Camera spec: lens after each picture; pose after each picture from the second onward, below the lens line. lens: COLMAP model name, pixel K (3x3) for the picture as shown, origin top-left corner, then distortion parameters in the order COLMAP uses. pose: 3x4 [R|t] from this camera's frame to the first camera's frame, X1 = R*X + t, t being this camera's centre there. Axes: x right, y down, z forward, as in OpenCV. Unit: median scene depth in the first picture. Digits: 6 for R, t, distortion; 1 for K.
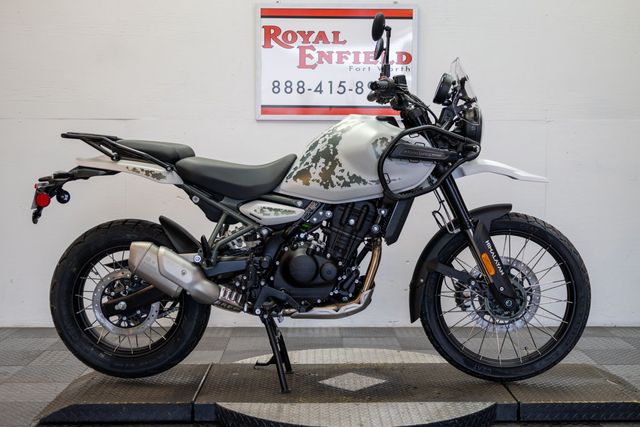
lens RADIAL K [[906.2, 0, 320.0], [0, 906.2, 213.5], [0, 0, 1]] dist [0.003931, -0.018465]
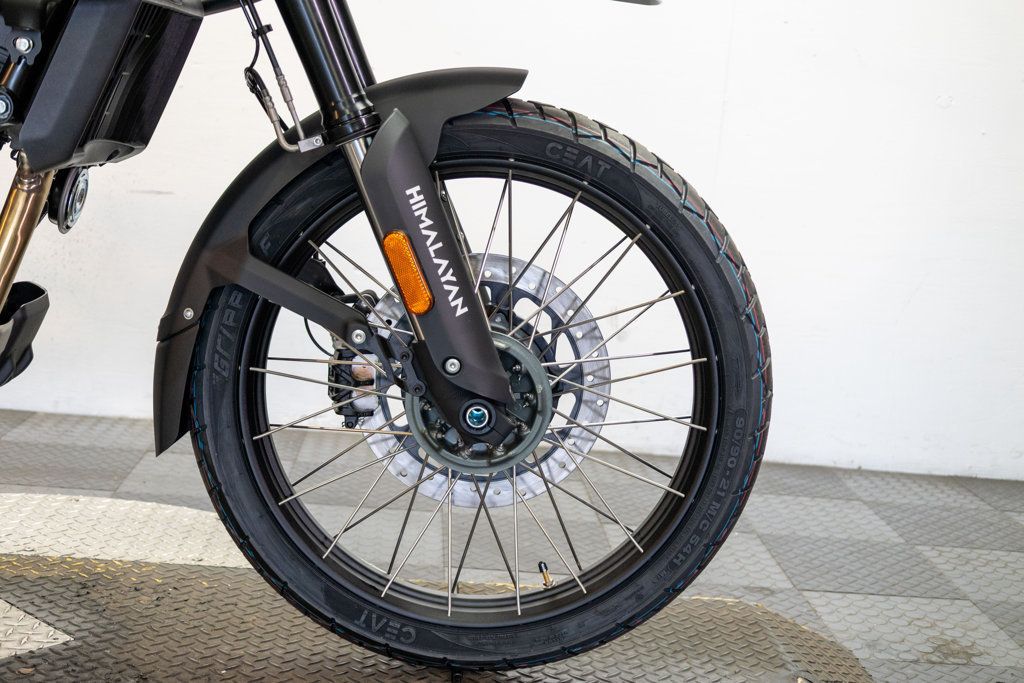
lens RADIAL K [[1449.8, 0, 512.0], [0, 1449.8, 341.5], [0, 0, 1]] dist [0.003931, -0.018465]
pose [[0.995054, 0.077687, 0.061911, 0.170401], [-0.083121, 0.992408, 0.090651, 0.030394], [-0.054398, -0.095349, 0.993956, 0.497809]]
